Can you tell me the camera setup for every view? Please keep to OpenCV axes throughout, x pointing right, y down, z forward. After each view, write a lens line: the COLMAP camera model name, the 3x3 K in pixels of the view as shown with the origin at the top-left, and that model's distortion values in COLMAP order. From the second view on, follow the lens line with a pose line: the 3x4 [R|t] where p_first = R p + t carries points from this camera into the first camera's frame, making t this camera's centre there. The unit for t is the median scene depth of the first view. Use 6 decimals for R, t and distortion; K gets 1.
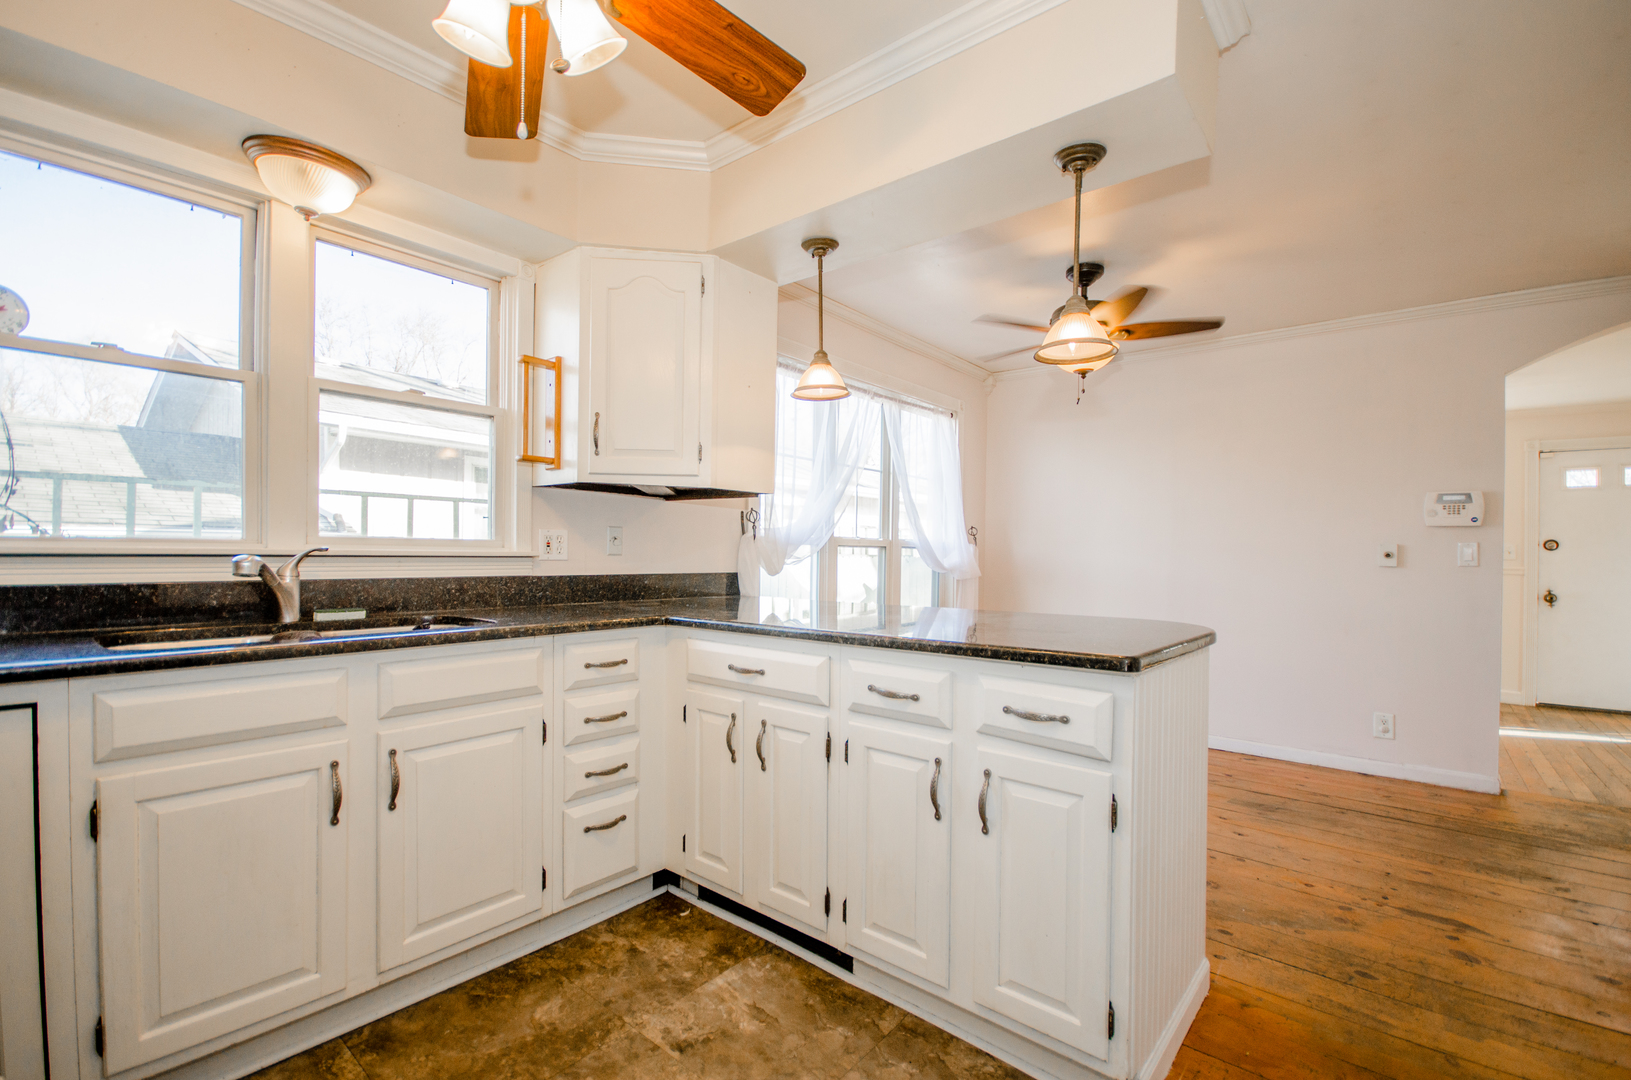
lens RADIAL K [[713.7, 0, 824.4], [0, 713.7, 548.5], [0, 0, 1]] dist [0.002507, -0.005589]
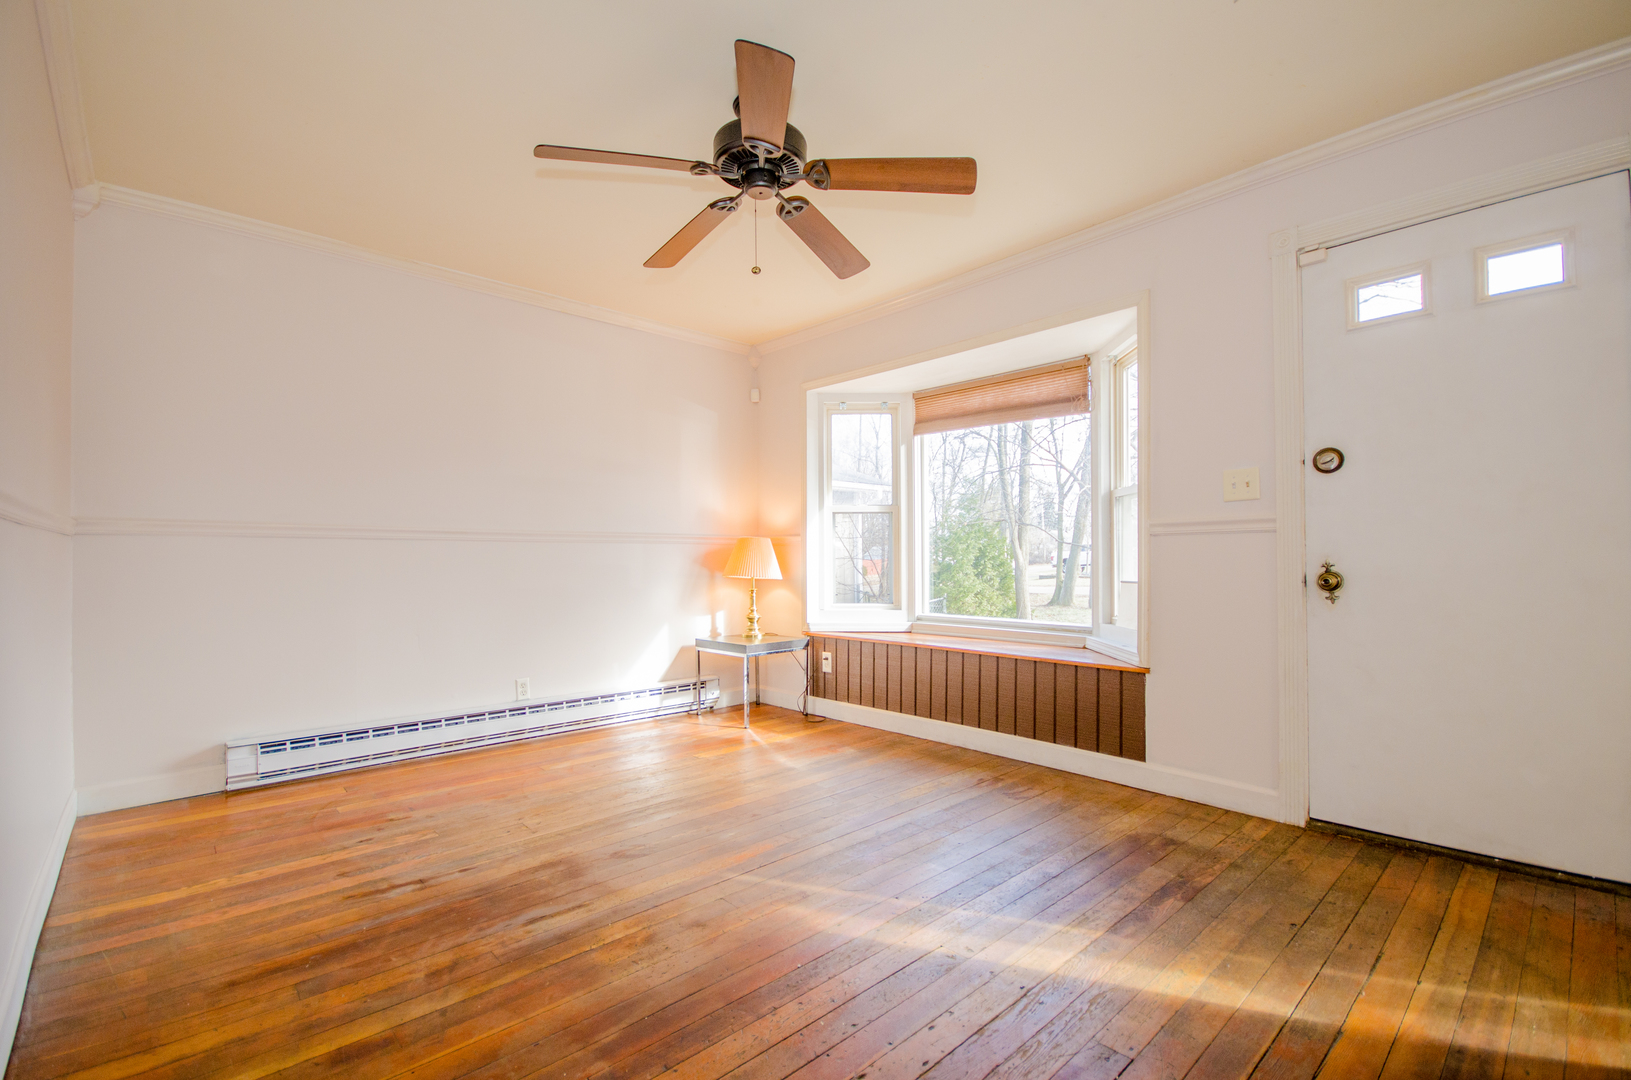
lens RADIAL K [[713.7, 0, 803.3], [0, 713.7, 550.2], [0, 0, 1]] dist [0.002507, -0.005589]
pose [[0.990387, -0.024720, -0.136095, 1.264931], [0.023892, 0.999685, -0.007715, 0.076544], [0.136243, 0.004389, 0.990666, 0.867740]]
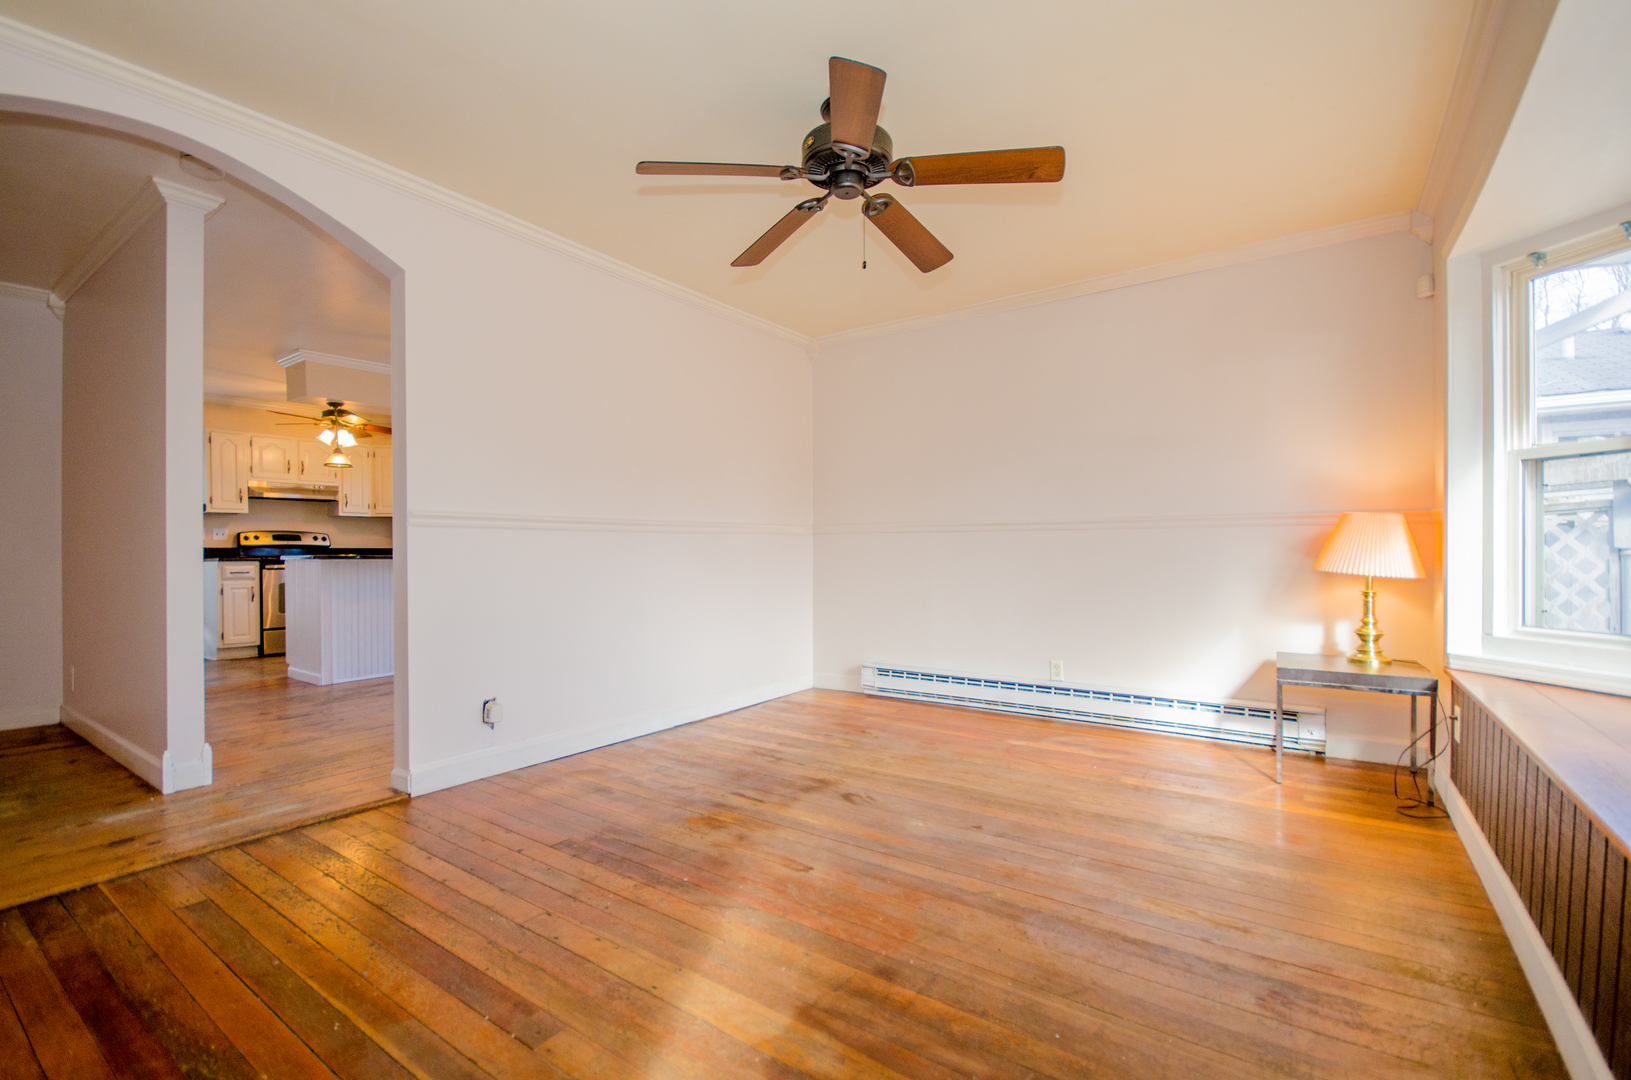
lens RADIAL K [[713.7, 0, 820.6], [0, 713.7, 552.6], [0, 0, 1]] dist [0.002507, -0.005589]
pose [[0.079041, -0.015263, -0.996754, 1.803926], [0.016476, 0.999766, -0.014003, 0.090229], [0.996735, -0.015316, 0.079274, 1.422376]]
